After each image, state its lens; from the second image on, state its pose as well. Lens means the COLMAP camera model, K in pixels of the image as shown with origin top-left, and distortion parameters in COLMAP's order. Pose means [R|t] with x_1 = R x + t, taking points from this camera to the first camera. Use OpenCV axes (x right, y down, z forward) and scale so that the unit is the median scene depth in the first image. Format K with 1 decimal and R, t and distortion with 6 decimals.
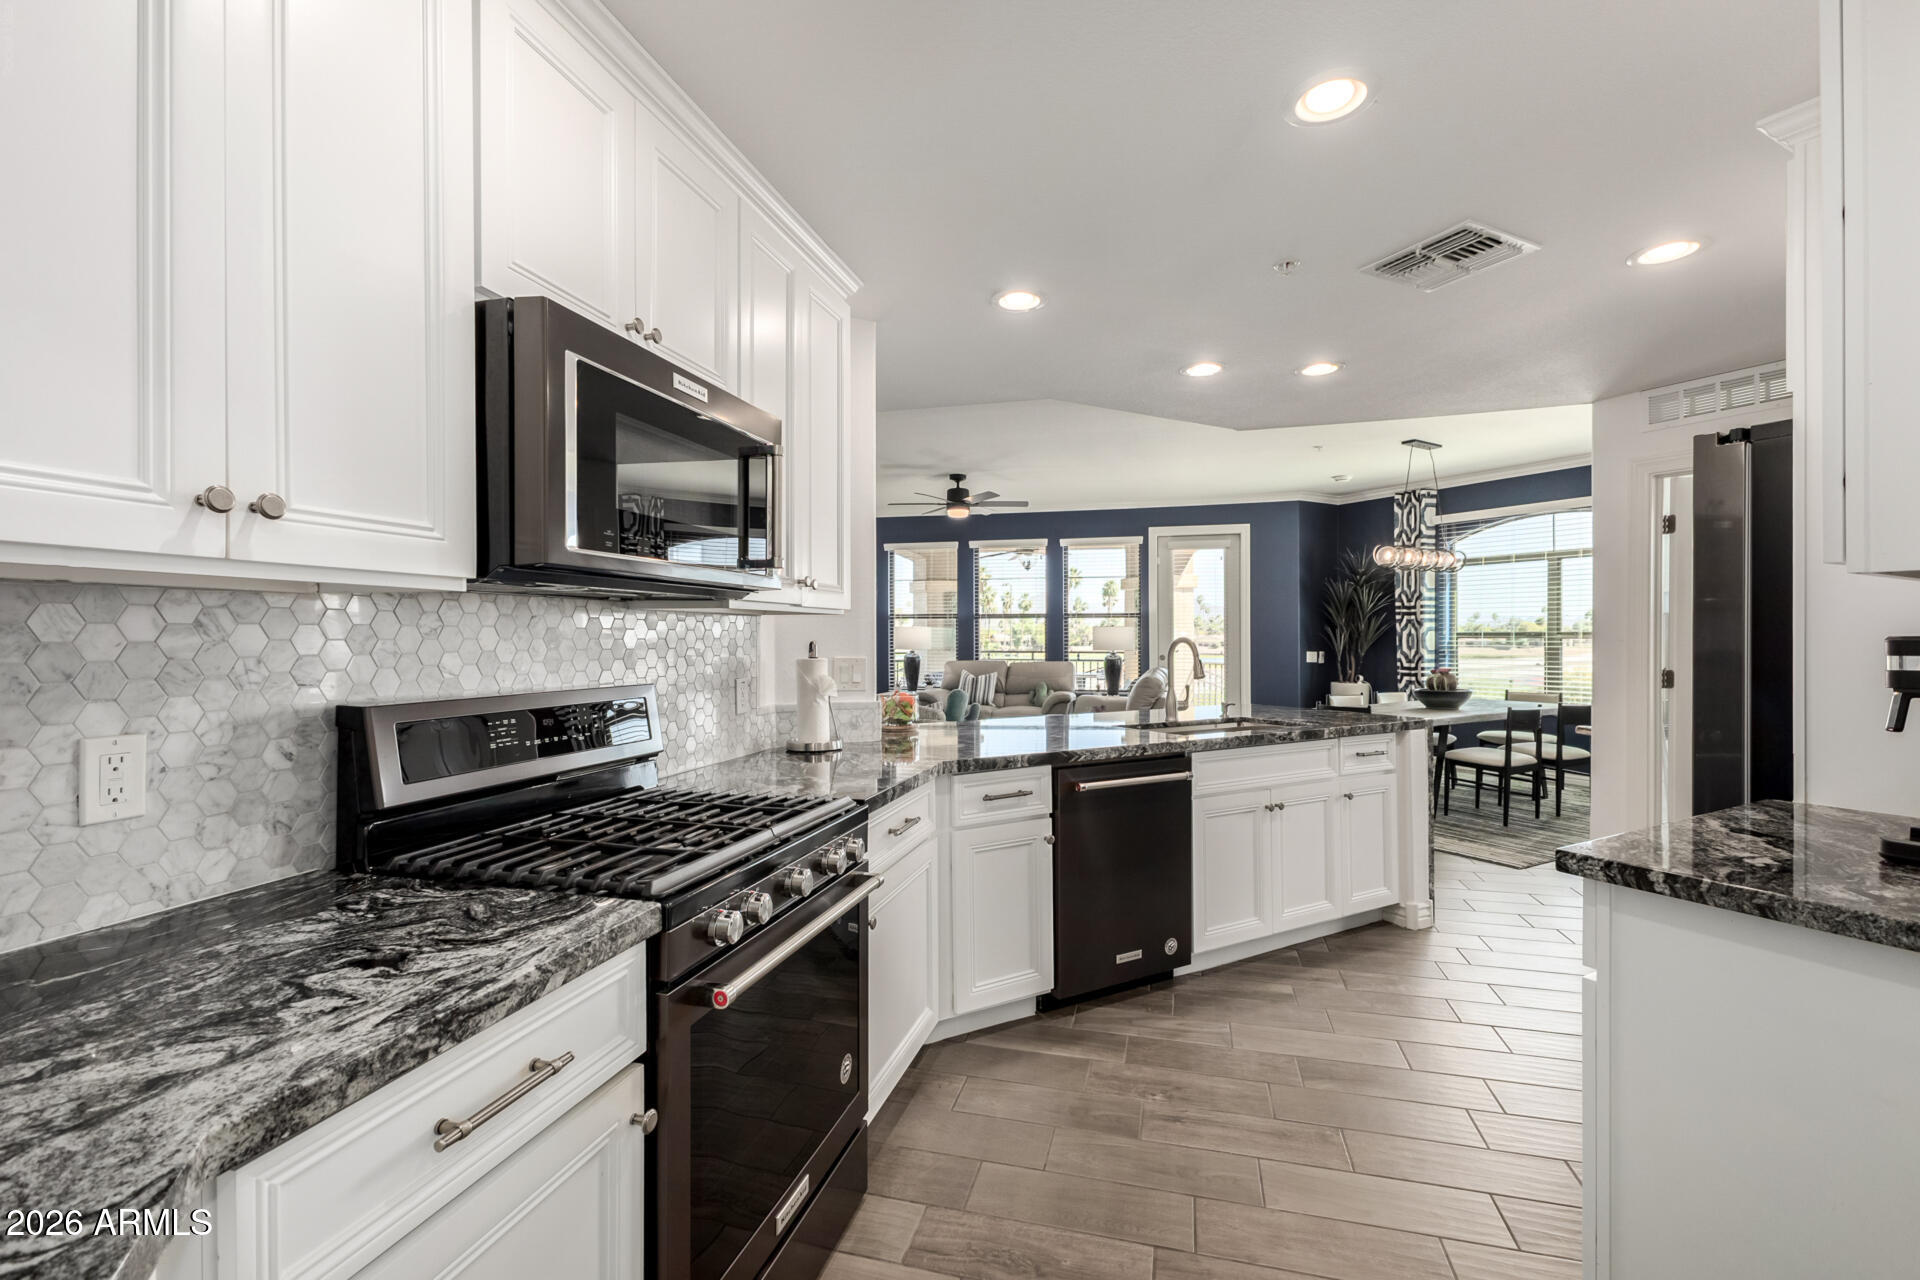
lens RADIAL K [[820.4, 0, 949.4], [0, 820.4, 634.7], [0, 0, 1]] dist [0.000614, 0.000004]
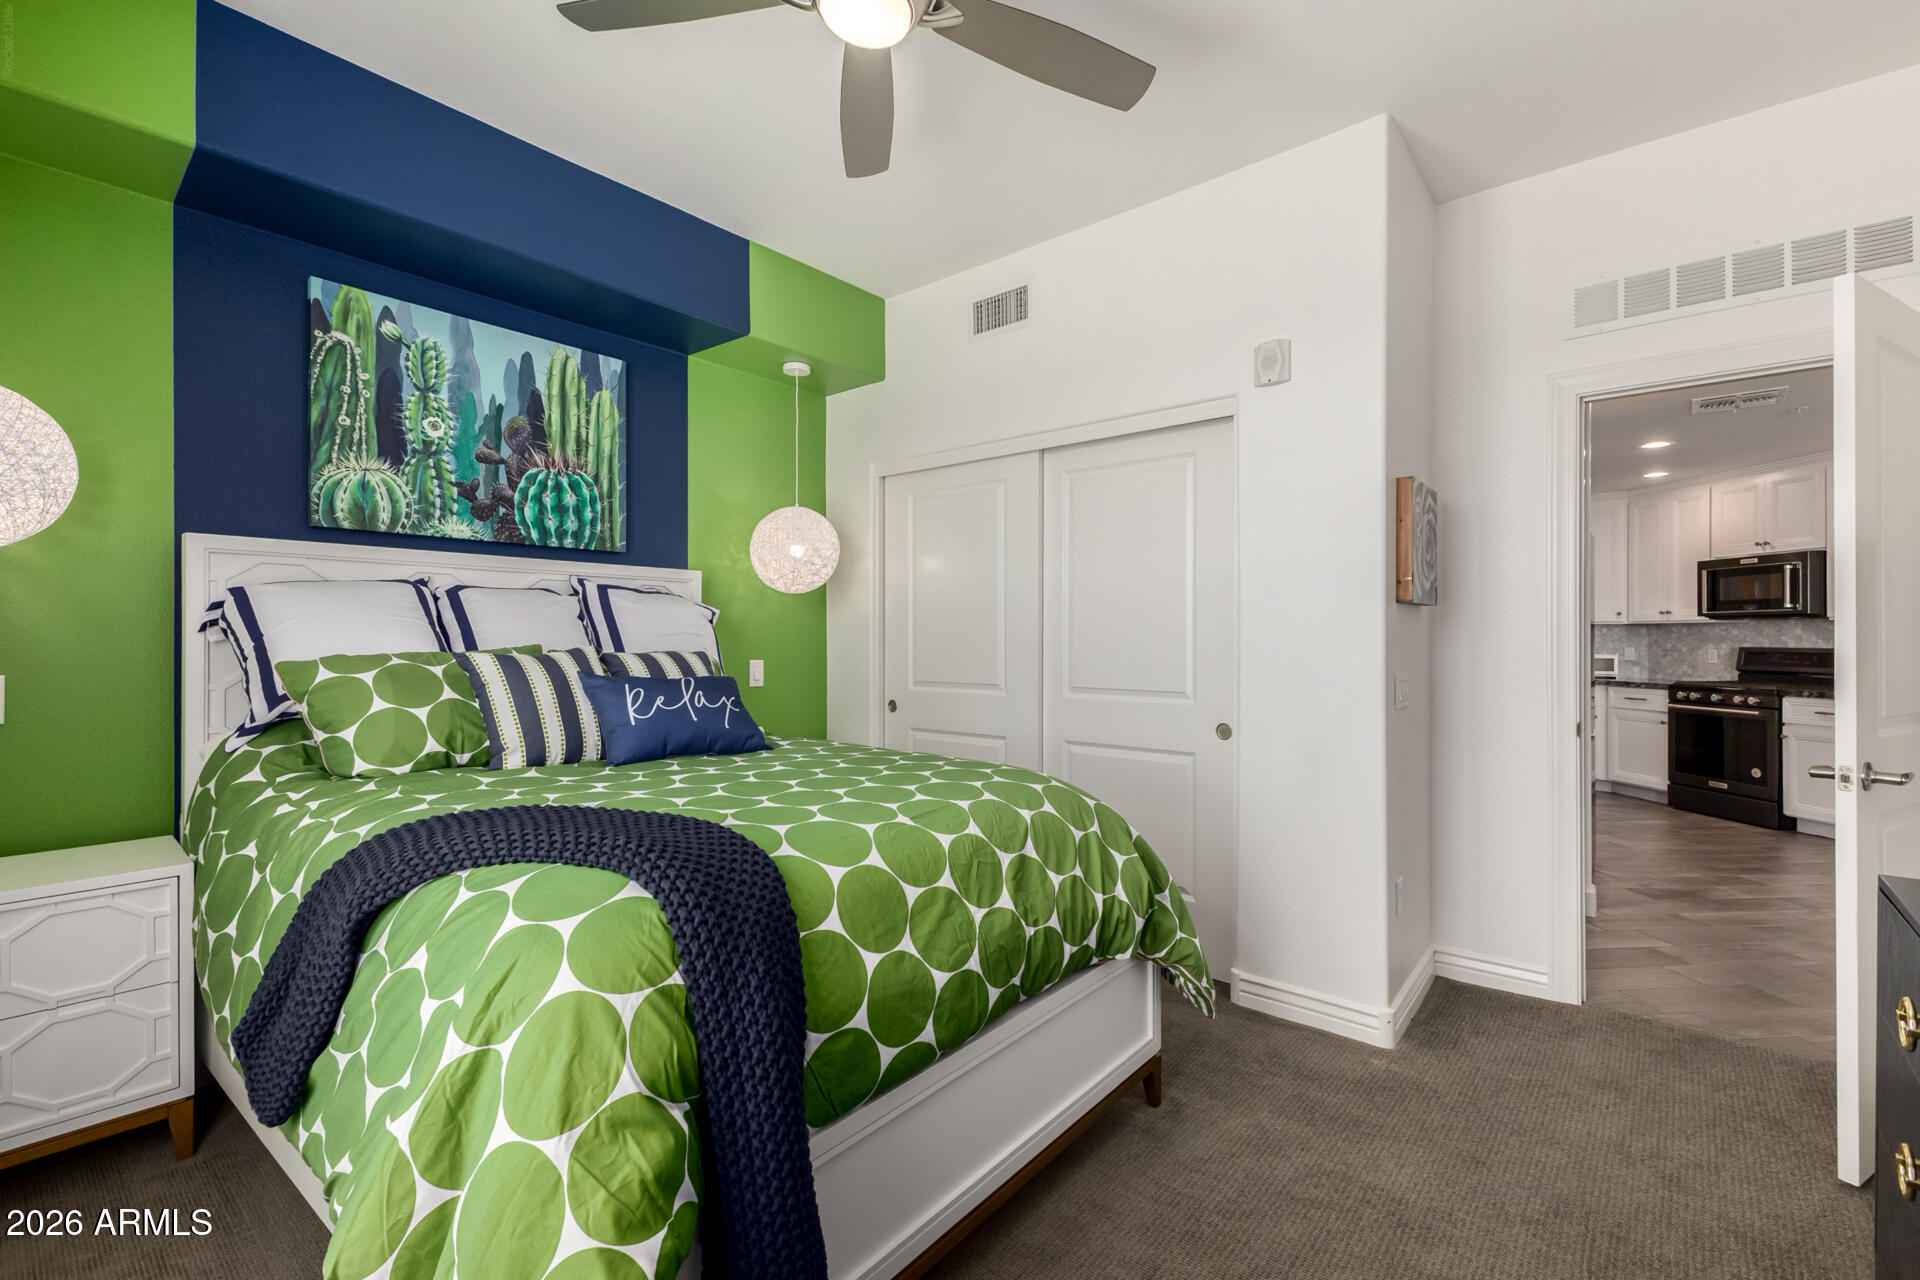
lens RADIAL K [[843.2, 0, 960.6], [0, 843.2, 635.3], [0, 0, 1]] dist [-0.000868, 0.000771]
pose [[-0.927309, -0.002302, -0.374289, 0.818363], [-0.001038, 0.999993, -0.003578, 0.007079], [0.374295, -0.002930, -0.927305, 0.602561]]
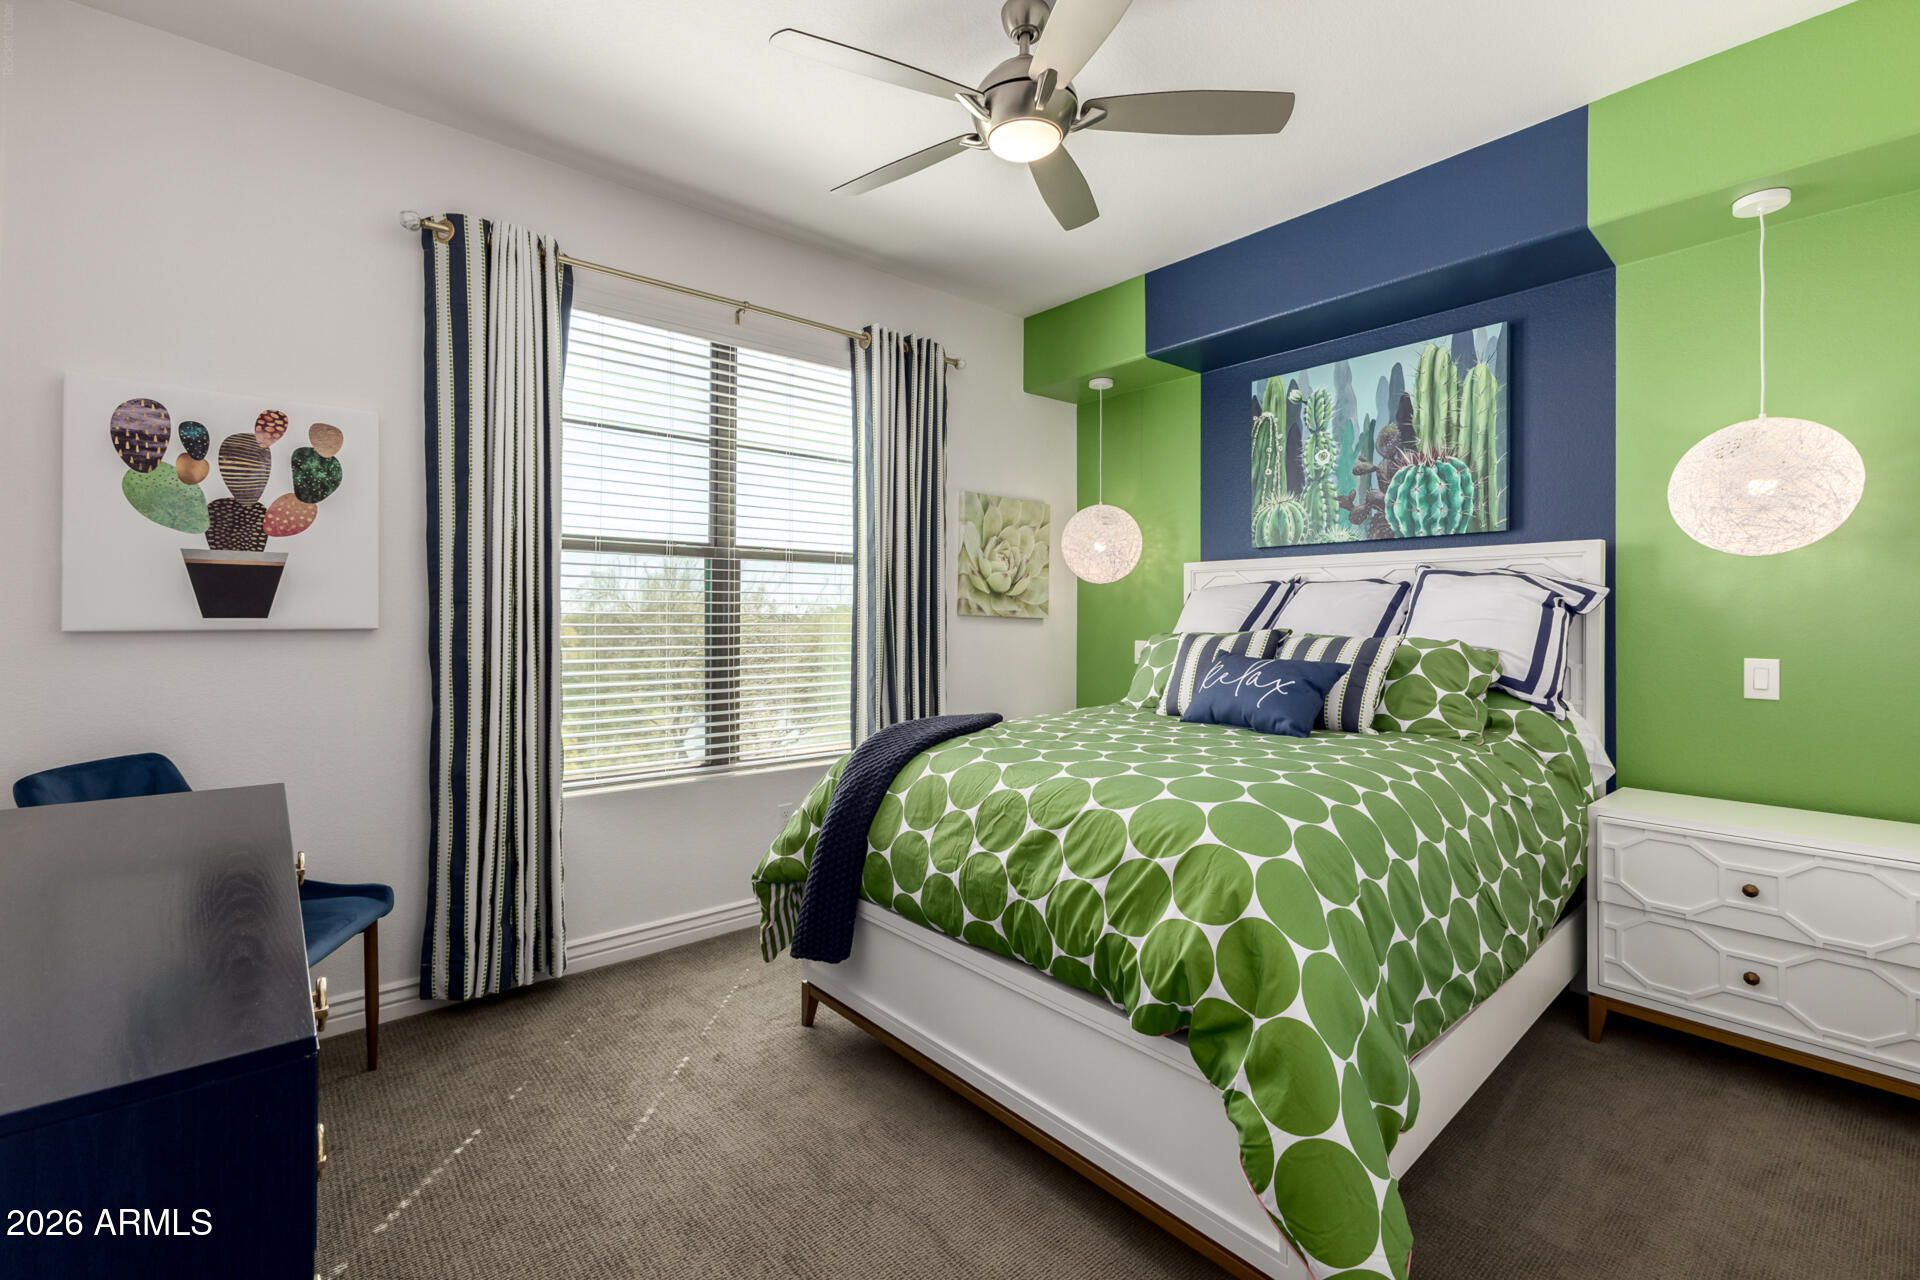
lens RADIAL K [[814.6, 0, 965.2], [0, 814.6, 614.9], [0, 0, 1]] dist [0.000468, -0.000099]
pose [[-0.217671, 0.007514, 0.975993, 0.522772], [-0.003295, 0.999959, -0.008433, 0.007058], [-0.976017, -0.005051, -0.217637, 0.478381]]
